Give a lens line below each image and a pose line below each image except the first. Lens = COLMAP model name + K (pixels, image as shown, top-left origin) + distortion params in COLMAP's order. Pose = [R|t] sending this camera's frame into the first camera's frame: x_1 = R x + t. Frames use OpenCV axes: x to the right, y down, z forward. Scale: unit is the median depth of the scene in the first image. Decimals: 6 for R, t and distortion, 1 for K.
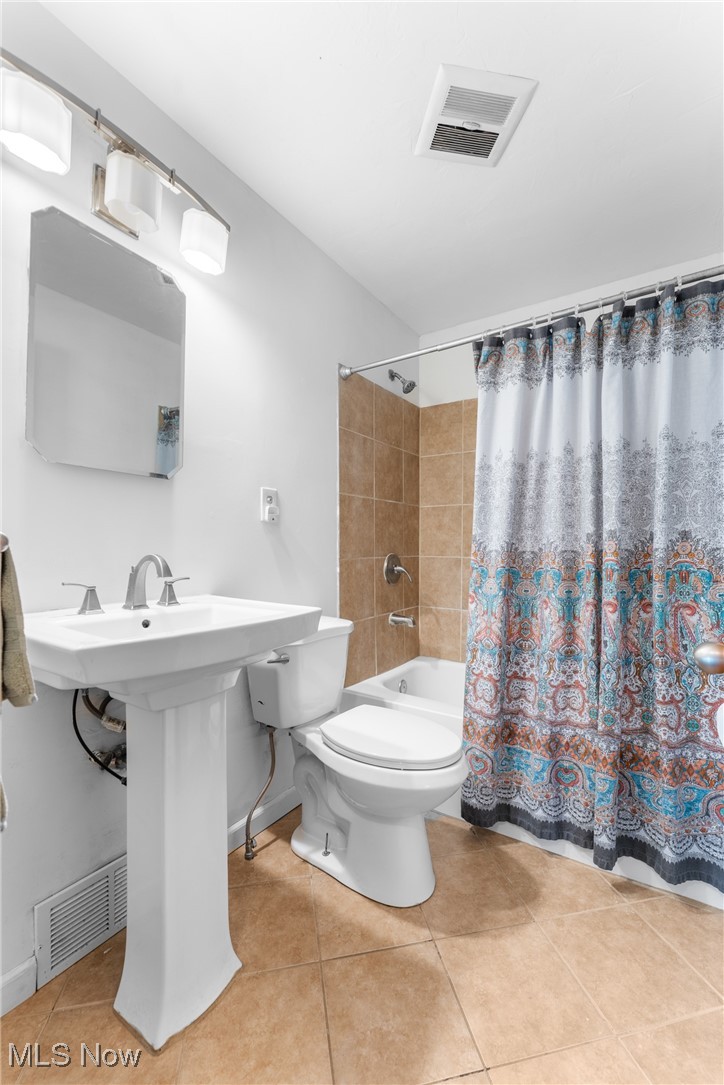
lens RADIAL K [[439.7, 0, 353.4], [0, 439.7, 543.8], [0, 0, 1]] dist [-0.000037, 0.001140]
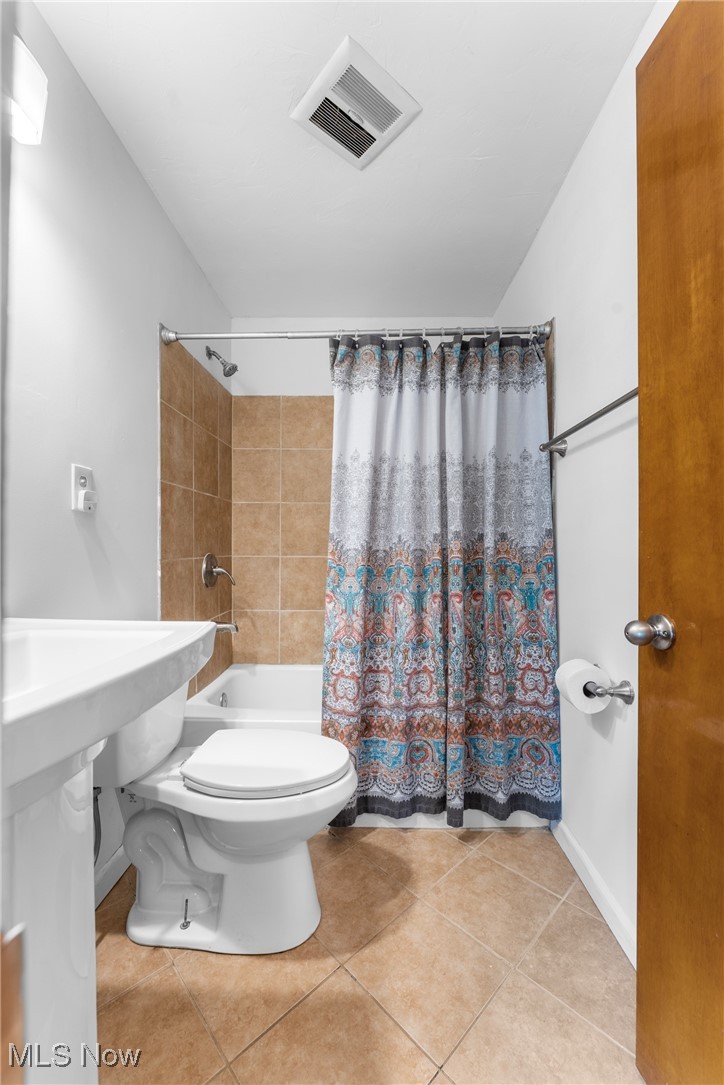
lens RADIAL K [[439.7, 0, 361.5], [0, 439.7, 543.4], [0, 0, 1]] dist [-0.000037, 0.001140]
pose [[0.846183, 0.003471, 0.532881, -0.223861], [-0.003998, 0.999992, -0.000166, 0.002055], [-0.532877, -0.001990, 0.846190, 0.147132]]
